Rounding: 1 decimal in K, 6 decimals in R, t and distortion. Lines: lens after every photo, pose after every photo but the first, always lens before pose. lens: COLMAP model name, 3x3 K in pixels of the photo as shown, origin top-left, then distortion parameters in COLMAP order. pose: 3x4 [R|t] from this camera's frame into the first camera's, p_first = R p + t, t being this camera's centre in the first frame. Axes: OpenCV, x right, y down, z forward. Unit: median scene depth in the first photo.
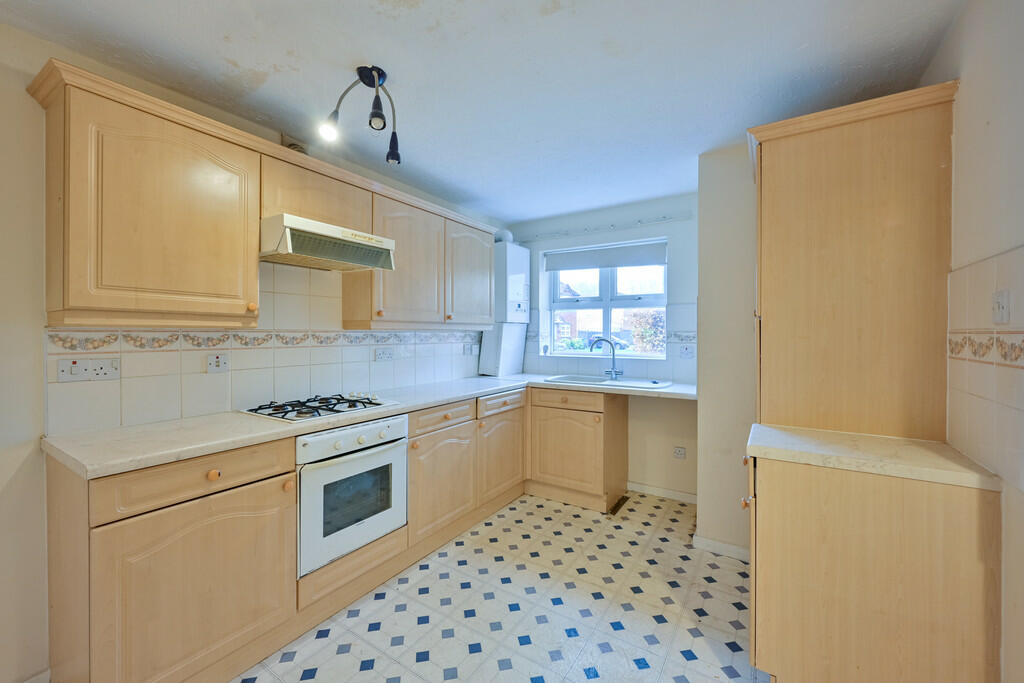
lens RADIAL K [[413.1, 0, 510.6], [0, 413.1, 338.4], [0, 0, 1]] dist [-0.001416, 0.000731]
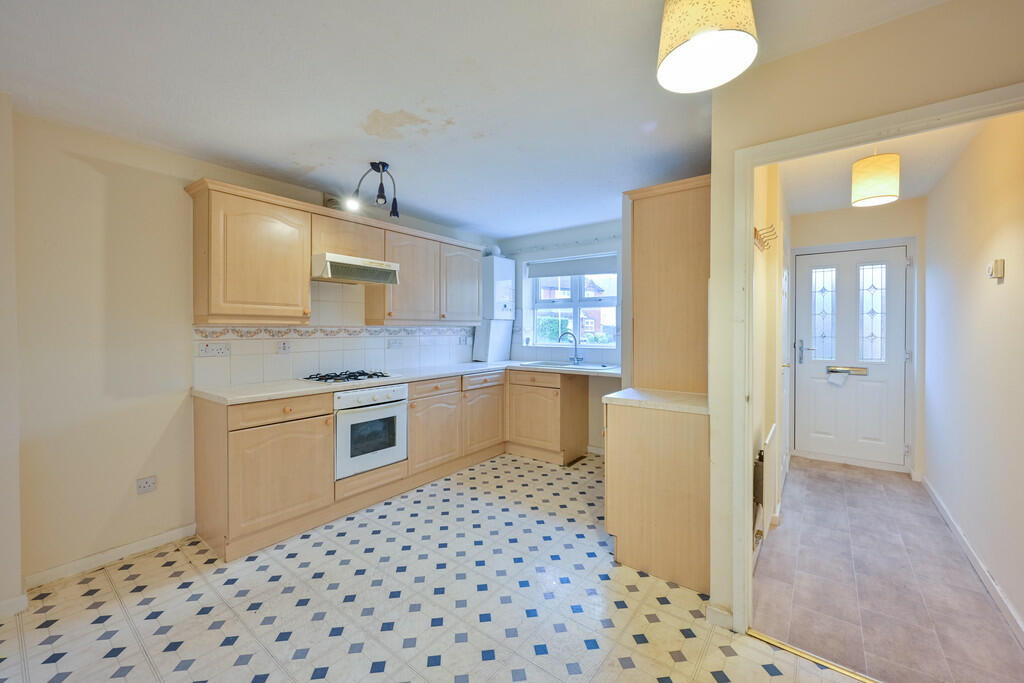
lens RADIAL K [[413.1, 0, 513.0], [0, 413.1, 334.2], [0, 0, 1]] dist [-0.001416, 0.000731]
pose [[0.997873, -0.000341, -0.065181, 0.221100], [0.000489, 0.999997, 0.002250, 0.006193], [0.065181, -0.002277, 0.997871, -0.437517]]
